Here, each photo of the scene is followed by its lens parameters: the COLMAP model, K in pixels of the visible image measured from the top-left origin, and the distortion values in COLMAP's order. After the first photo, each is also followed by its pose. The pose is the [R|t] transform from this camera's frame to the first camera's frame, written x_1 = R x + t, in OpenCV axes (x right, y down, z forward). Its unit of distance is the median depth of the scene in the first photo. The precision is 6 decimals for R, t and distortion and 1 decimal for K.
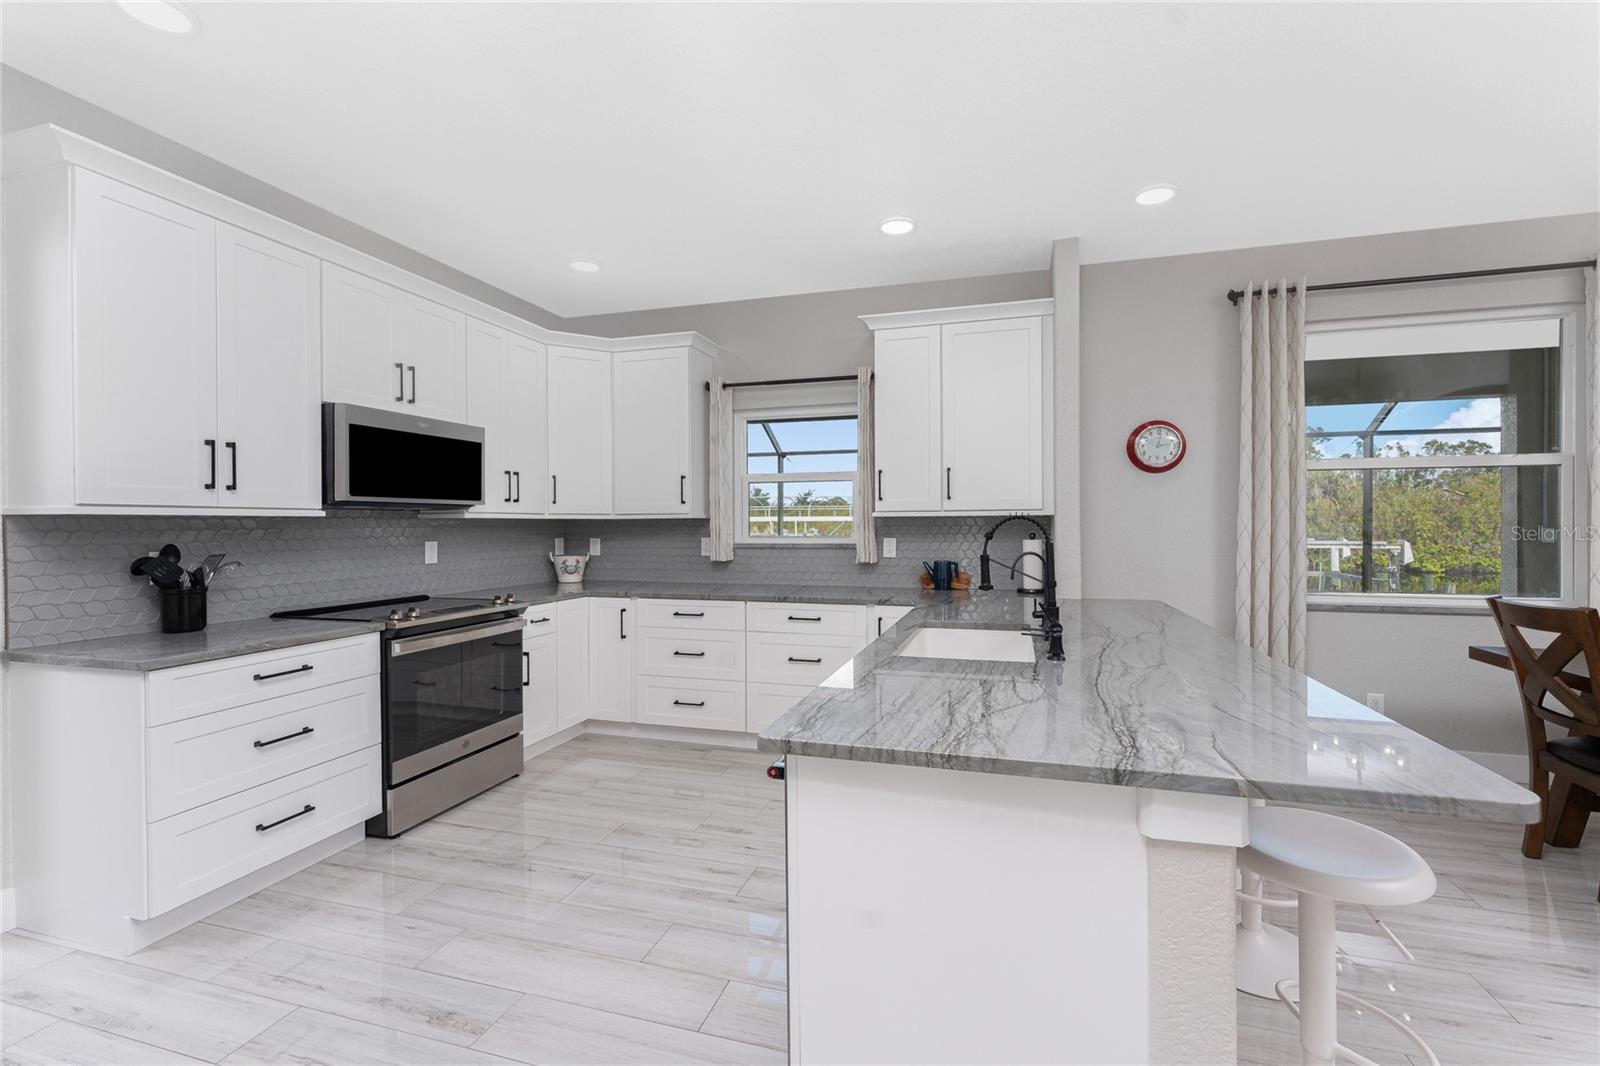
lens RADIAL K [[651.6, 0, 818.3], [0, 651.6, 525.7], [0, 0, 1]] dist [0.001497, 0.000338]
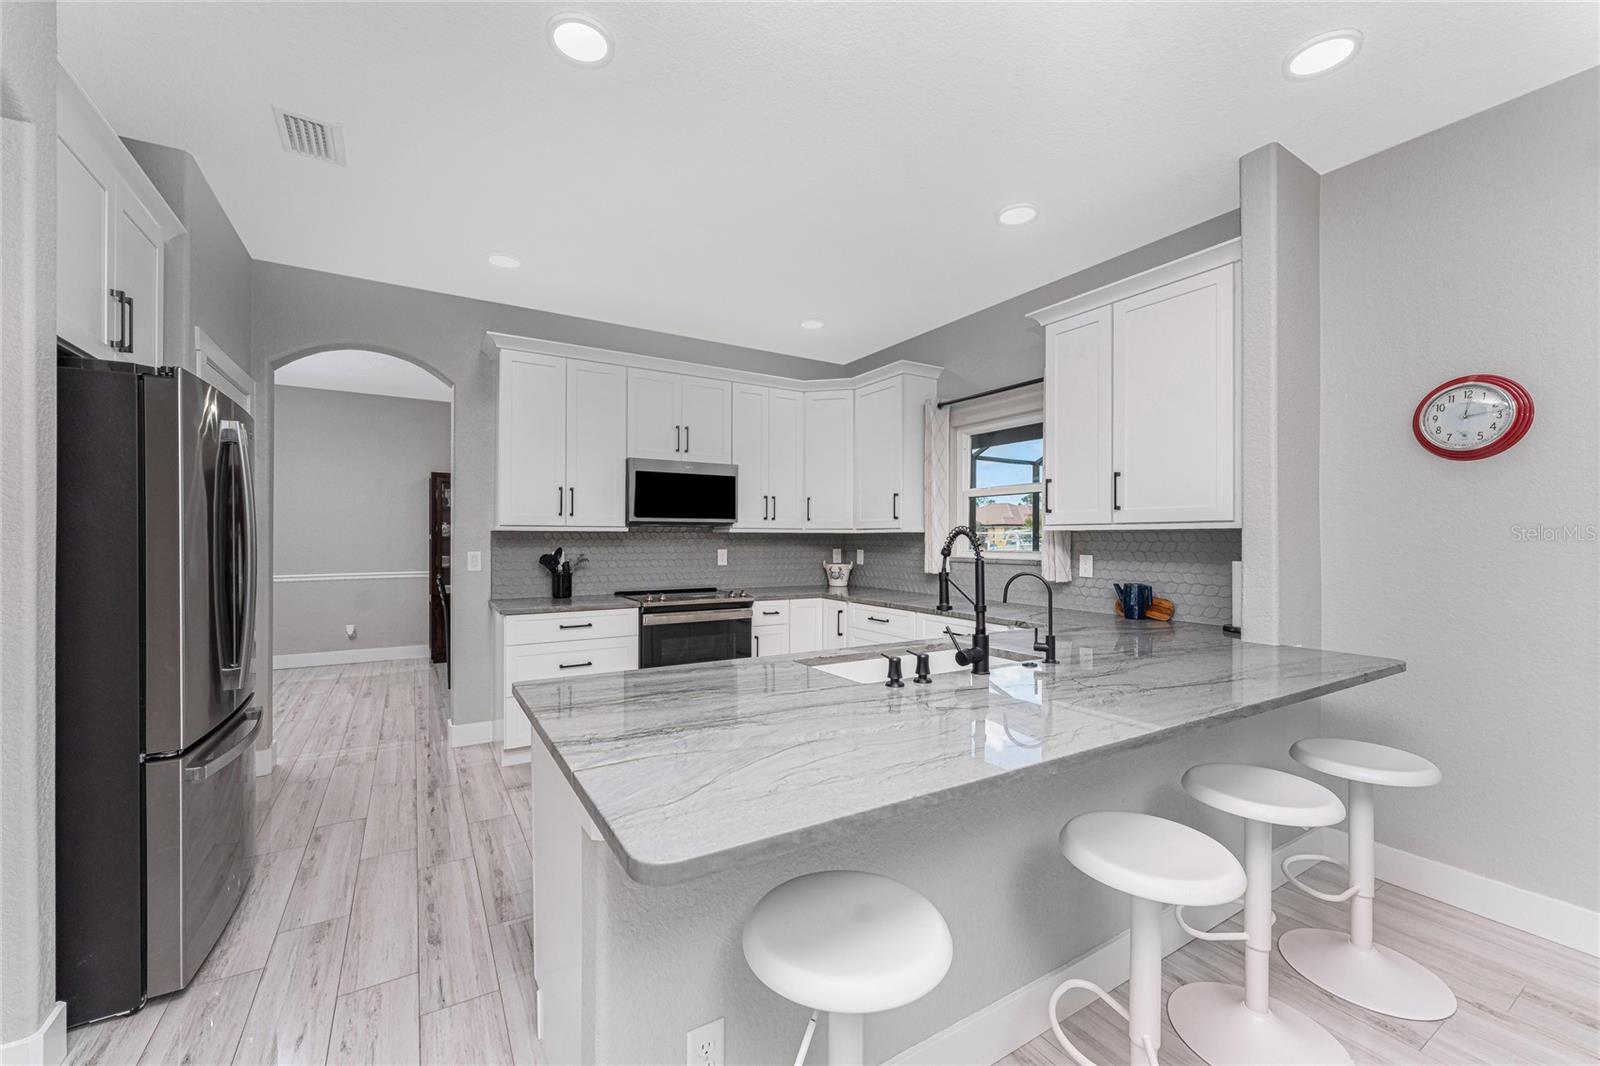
lens RADIAL K [[635.6, 0, 810.8], [0, 635.6, 537.3], [0, 0, 1]] dist [0.000586, -0.000088]
pose [[0.742344, 0.005196, -0.669999, 0.457097], [-0.007080, 0.999975, -0.000090, -0.002548], [0.669982, 0.004810, 0.742362, 0.129194]]
